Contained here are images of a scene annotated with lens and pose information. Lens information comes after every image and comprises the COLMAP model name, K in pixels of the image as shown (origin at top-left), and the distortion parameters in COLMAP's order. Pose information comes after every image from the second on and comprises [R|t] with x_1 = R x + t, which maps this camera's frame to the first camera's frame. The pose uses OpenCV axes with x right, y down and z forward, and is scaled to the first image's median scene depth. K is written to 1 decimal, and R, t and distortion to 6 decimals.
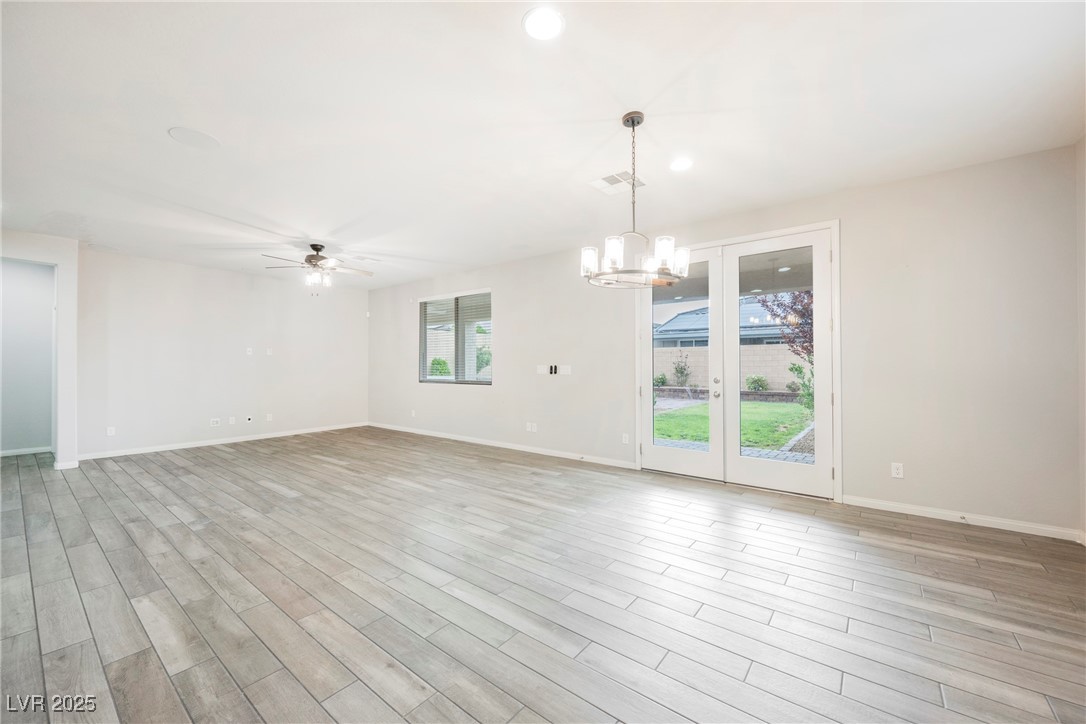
lens RADIAL K [[426.3, 0, 545.5], [0, 426.3, 362.0], [0, 0, 1]] dist [-0.000459, 0.000362]
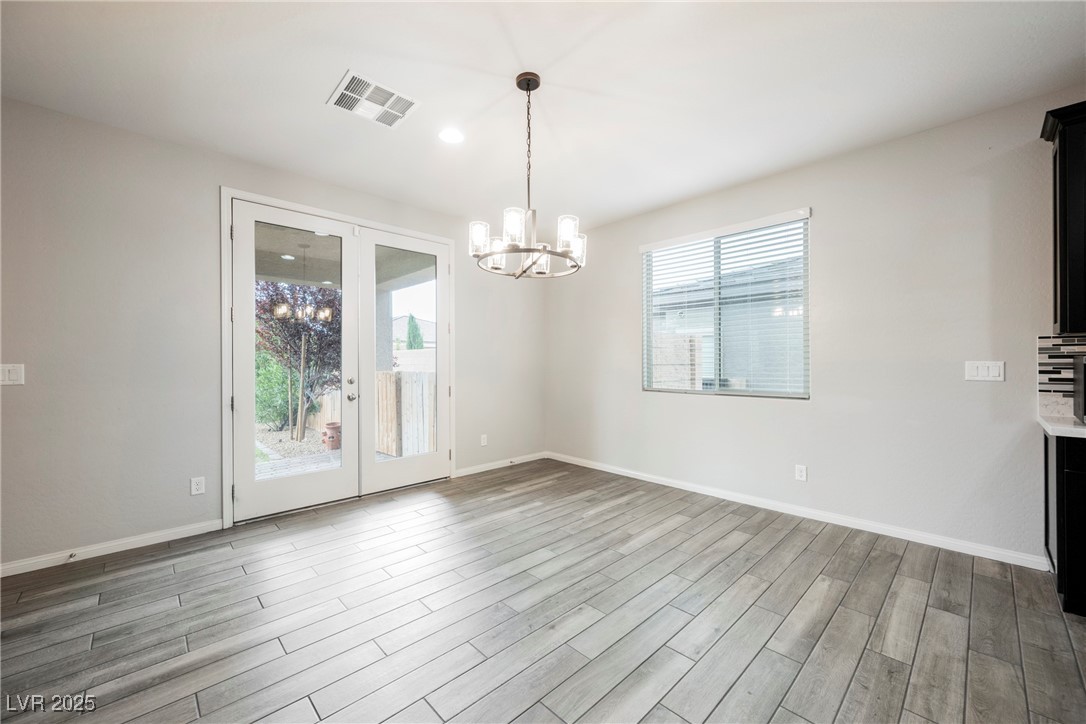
lens RADIAL K [[425.8, 0, 543.0], [0, 425.8, 362.0], [0, 0, 1]] dist [-0.001009, -0.000042]
pose [[0.135515, 0.001769, 0.990774, -0.374755], [-0.003861, 0.999992, -0.001258, 0.004526], [-0.990768, -0.003655, 0.135521, 0.480649]]
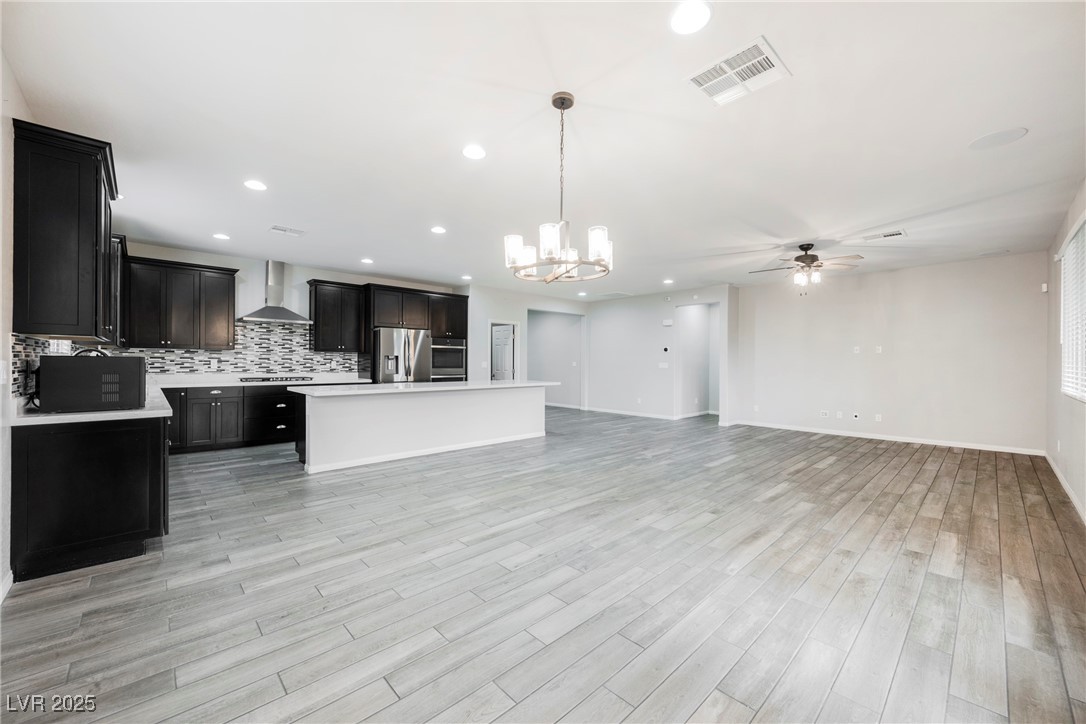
lens RADIAL K [[420.1, 0, 539.3], [0, 420.1, 361.3], [0, 0, 1]] dist [0.000519, 0.000084]
pose [[-0.153355, 0.000479, -0.988171, 0.642843], [0.001317, 0.999999, 0.000281, 0.001821], [0.988170, -0.001259, -0.153355, 0.618478]]
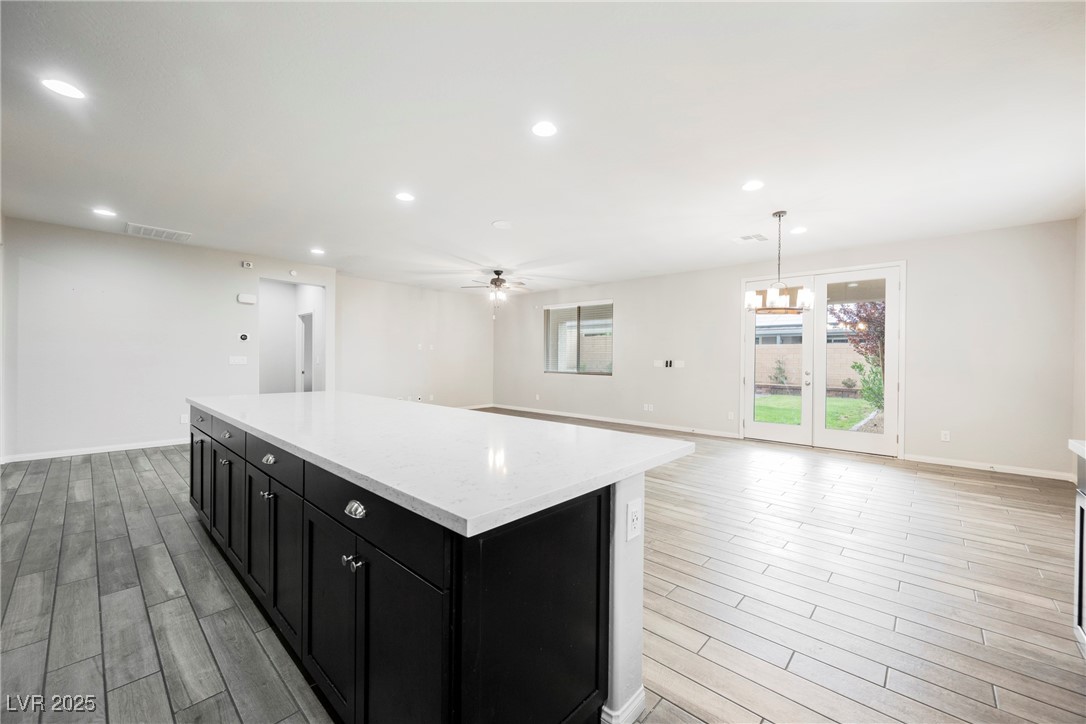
lens RADIAL K [[425.8, 0, 543.0], [0, 425.8, 362.0], [0, 0, 1]] dist [-0.001009, -0.000042]
pose [[0.996736, 0.013211, -0.079638, -0.327707], [-0.012264, 0.999848, 0.012367, 0.000373], [0.079789, -0.011350, 0.996747, -0.421136]]
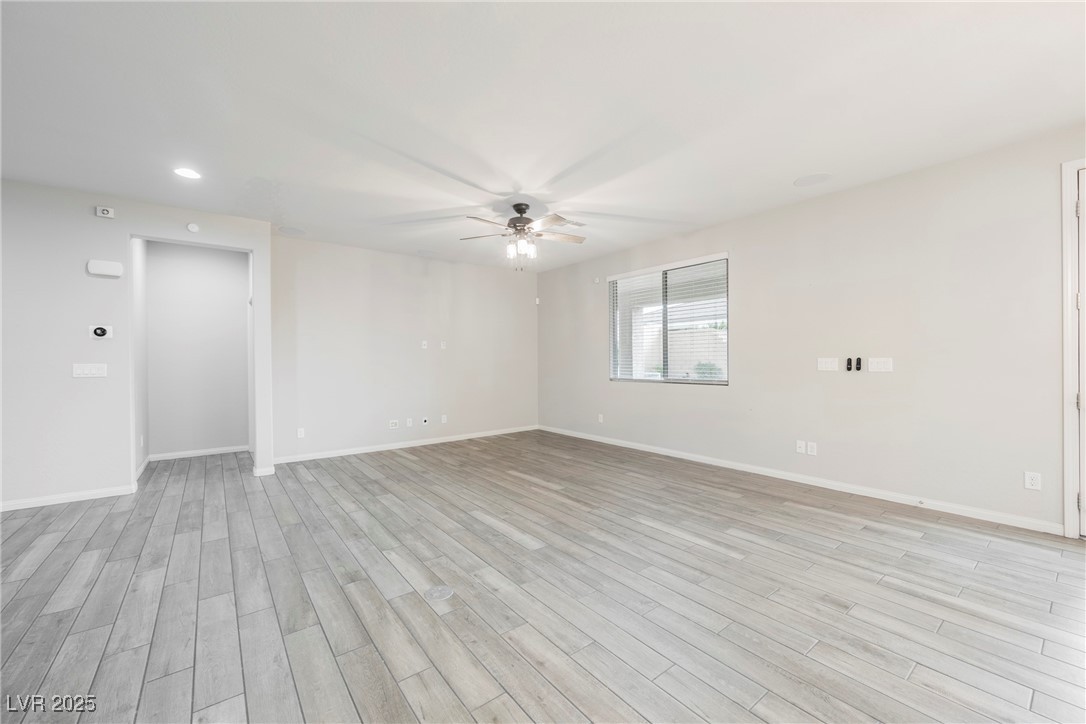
lens RADIAL K [[432.9, 0, 545.5], [0, 432.9, 361.6], [0, 0, 1]] dist [-0.003062, -0.000147]
pose [[0.970184, -0.003886, -0.242337, -0.355060], [0.006492, 0.999929, 0.009956, 0.004438], [0.242281, -0.011233, 0.970141, 0.283966]]
